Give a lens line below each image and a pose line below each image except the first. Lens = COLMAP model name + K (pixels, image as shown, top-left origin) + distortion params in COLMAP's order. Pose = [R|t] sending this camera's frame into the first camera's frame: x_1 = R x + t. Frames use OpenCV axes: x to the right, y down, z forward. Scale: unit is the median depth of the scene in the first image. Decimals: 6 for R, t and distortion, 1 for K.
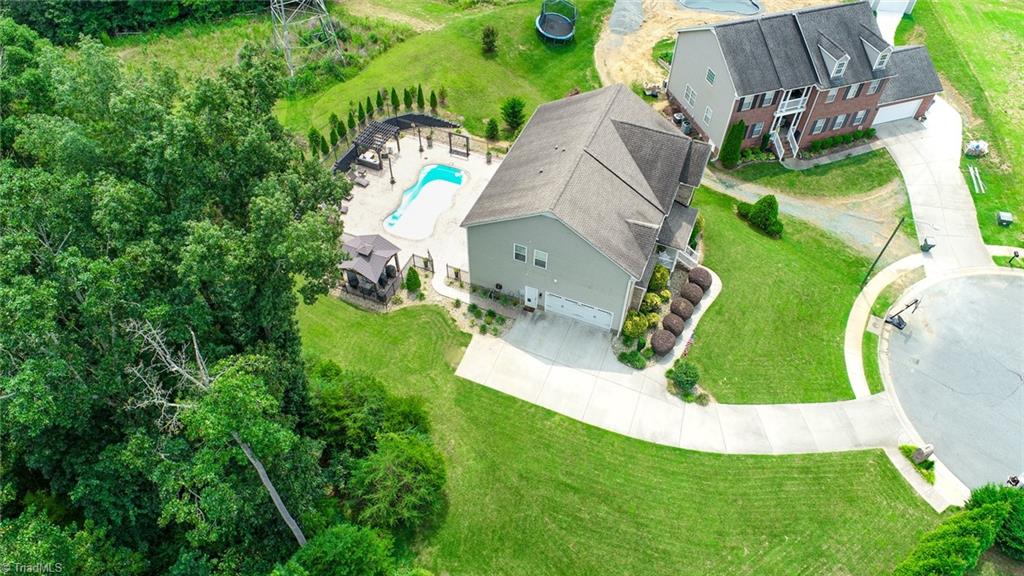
lens RADIAL K [[695.5, 0, 512.0], [0, 695.5, 288.0], [0, 0, 1]] dist [0.000876, 0.000009]
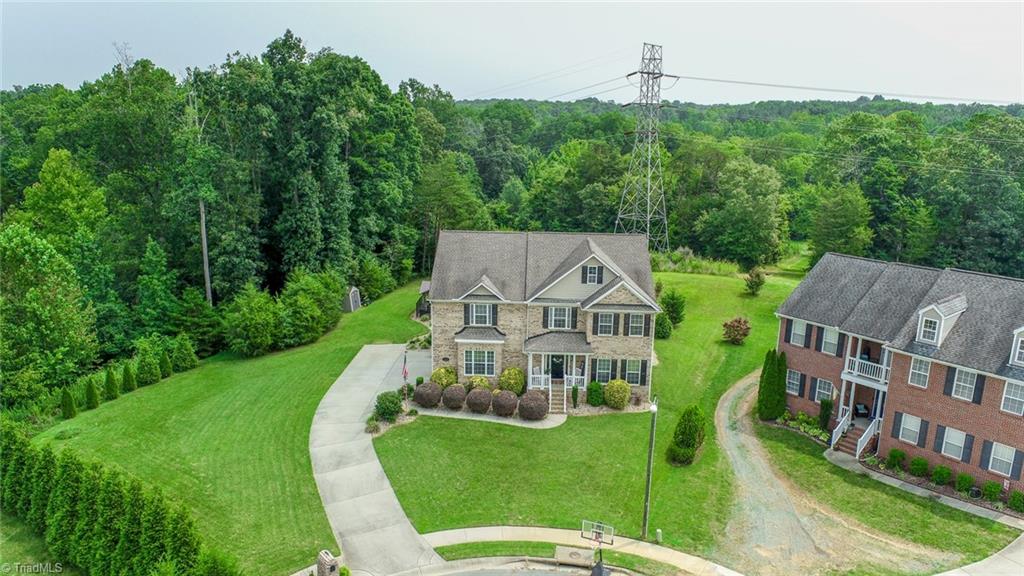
lens RADIAL K [[695.5, 0, 512.0], [0, 695.5, 288.0], [0, 0, 1]] dist [0.000876, 0.000009]
pose [[0.329909, 0.209839, -0.920395, 1.079876], [-0.716919, 0.689996, -0.099664, -0.010163], [0.614156, 0.692729, 0.378073, 0.592403]]
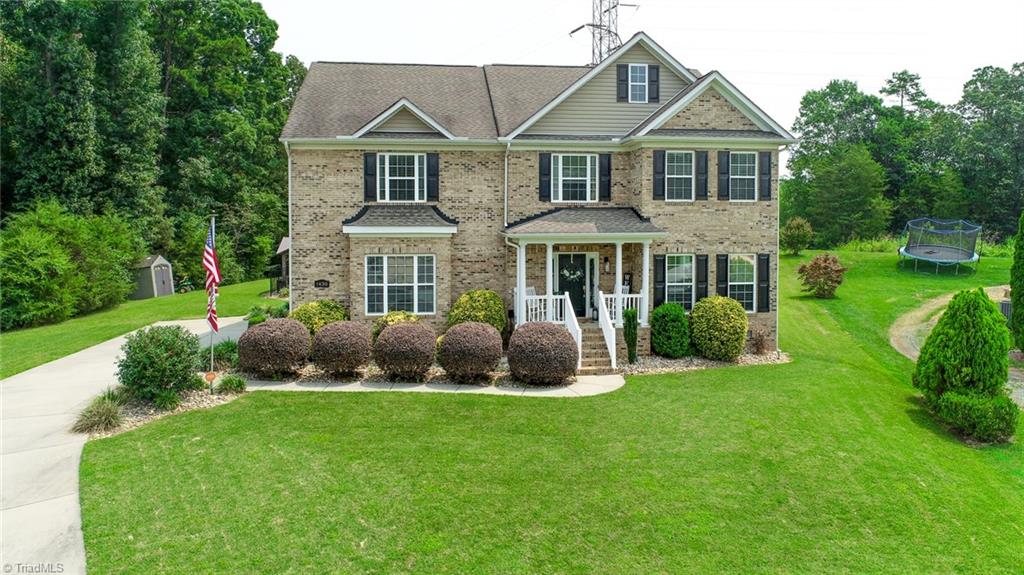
lens RADIAL K [[701.0, 0, 513.0], [0, 701.0, 248.7], [0, 0, 1]] dist [-0.004920, 0.000488]
pose [[0.481694, 0.006757, -0.876313, 0.601755], [-0.654403, 0.667863, -0.354564, 0.091045], [0.582861, 0.744254, 0.326127, 0.888733]]
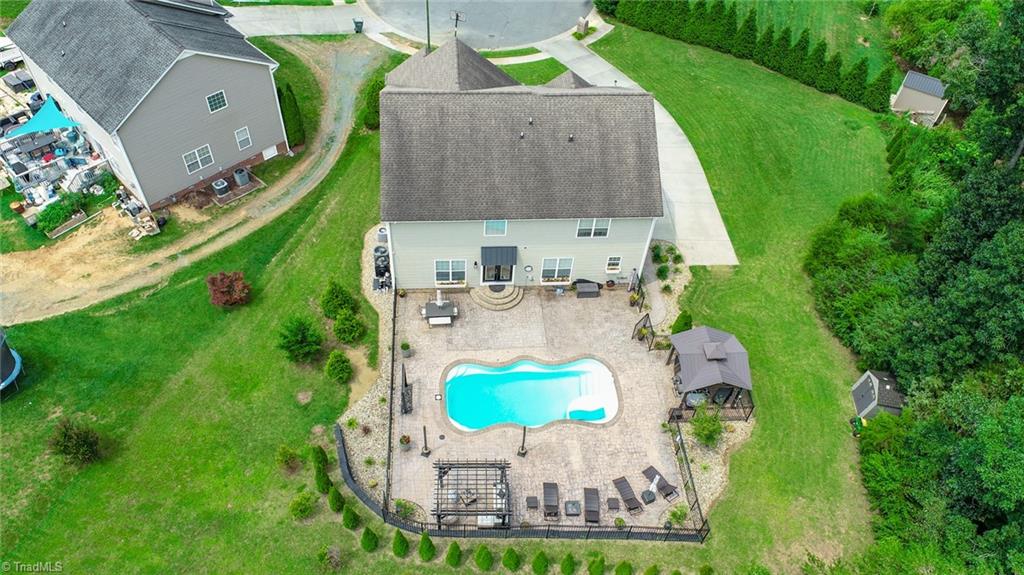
lens RADIAL K [[695.5, 0, 512.0], [0, 695.5, 287.5], [0, 0, 1]] dist [0.000876, 0.000009]
pose [[-0.442929, -0.707357, 0.550873, -0.472085], [0.639810, 0.181039, 0.746905, -0.750604], [-0.628058, 0.683280, 0.372386, 0.822493]]
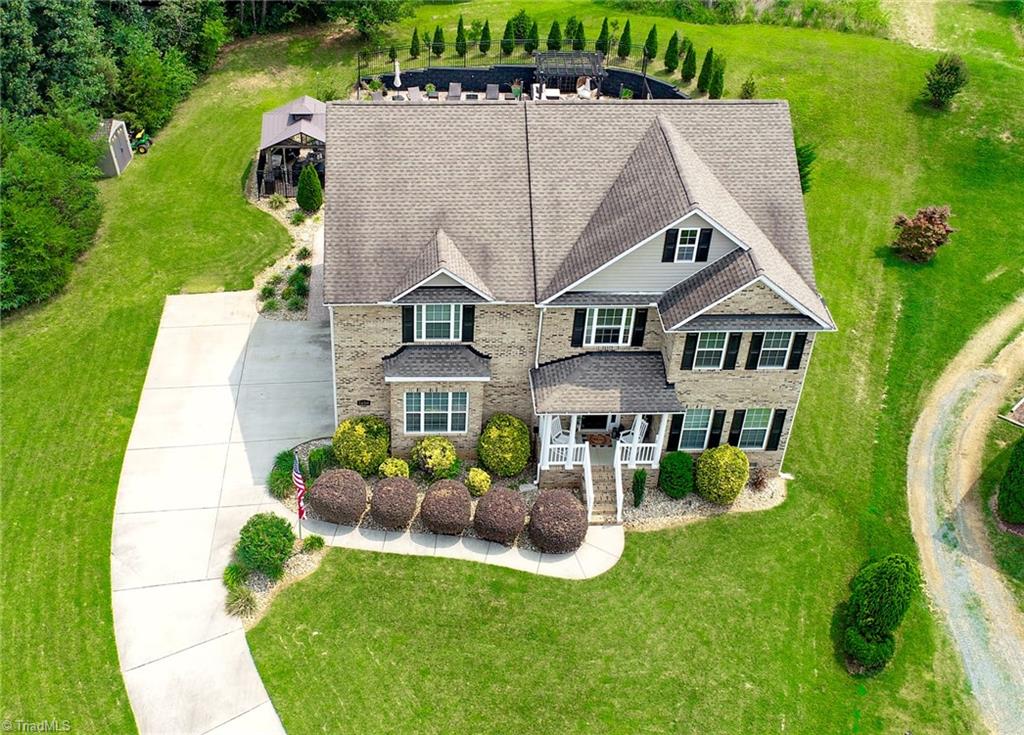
lens RADIAL K [[1194.4, 0, 426.7], [0, 1194.4, 339.4], [0, 0, 1]] dist [-0.000114, -0.021675]
pose [[0.395411, 0.552202, -0.733978, 0.750301], [-0.694373, 0.702797, 0.154669, -0.156835], [0.601246, 0.448496, 0.661328, 0.447601]]
